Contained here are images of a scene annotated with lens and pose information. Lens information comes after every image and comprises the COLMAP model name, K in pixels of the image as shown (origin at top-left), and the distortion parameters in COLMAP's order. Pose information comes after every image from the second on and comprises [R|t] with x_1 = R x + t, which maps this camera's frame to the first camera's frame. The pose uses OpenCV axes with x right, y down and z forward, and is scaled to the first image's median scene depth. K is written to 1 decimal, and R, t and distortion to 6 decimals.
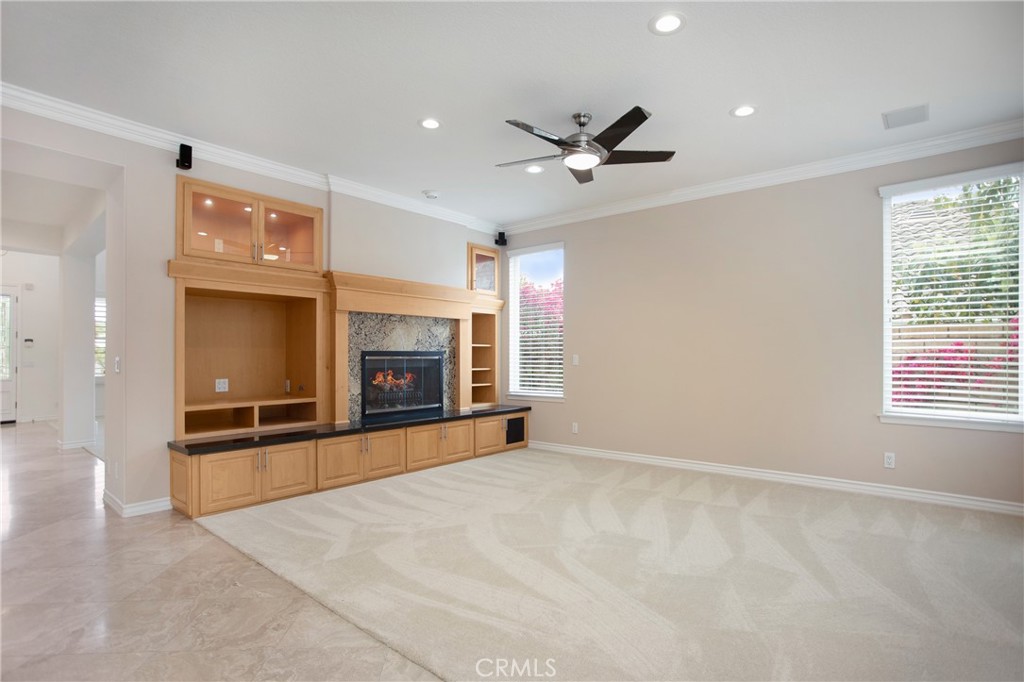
lens RADIAL K [[505.7, 0, 547.3], [0, 505.7, 352.2], [0, 0, 1]] dist [0.000554, 0.005032]
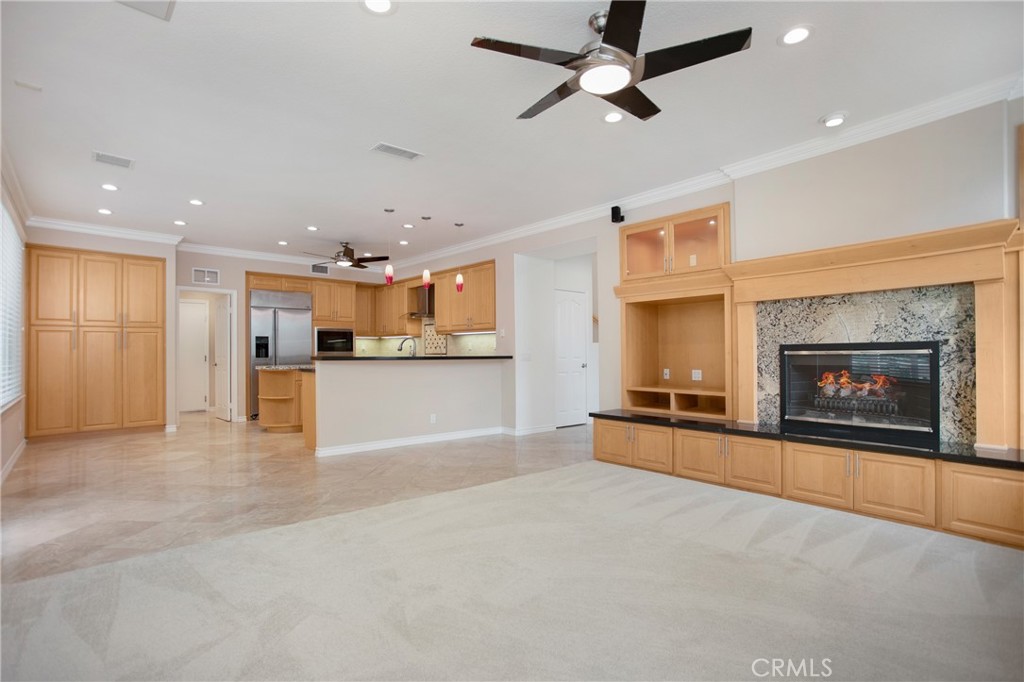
lens RADIAL K [[505.7, 0, 512.0], [0, 505.7, 350.2], [0, 0, 1]] dist [0.000554, 0.005032]
pose [[-0.194214, -0.003607, -0.980953, 0.565334], [0.014990, 0.999866, -0.006644, 0.006011], [0.980845, -0.015995, -0.194134, 0.723663]]
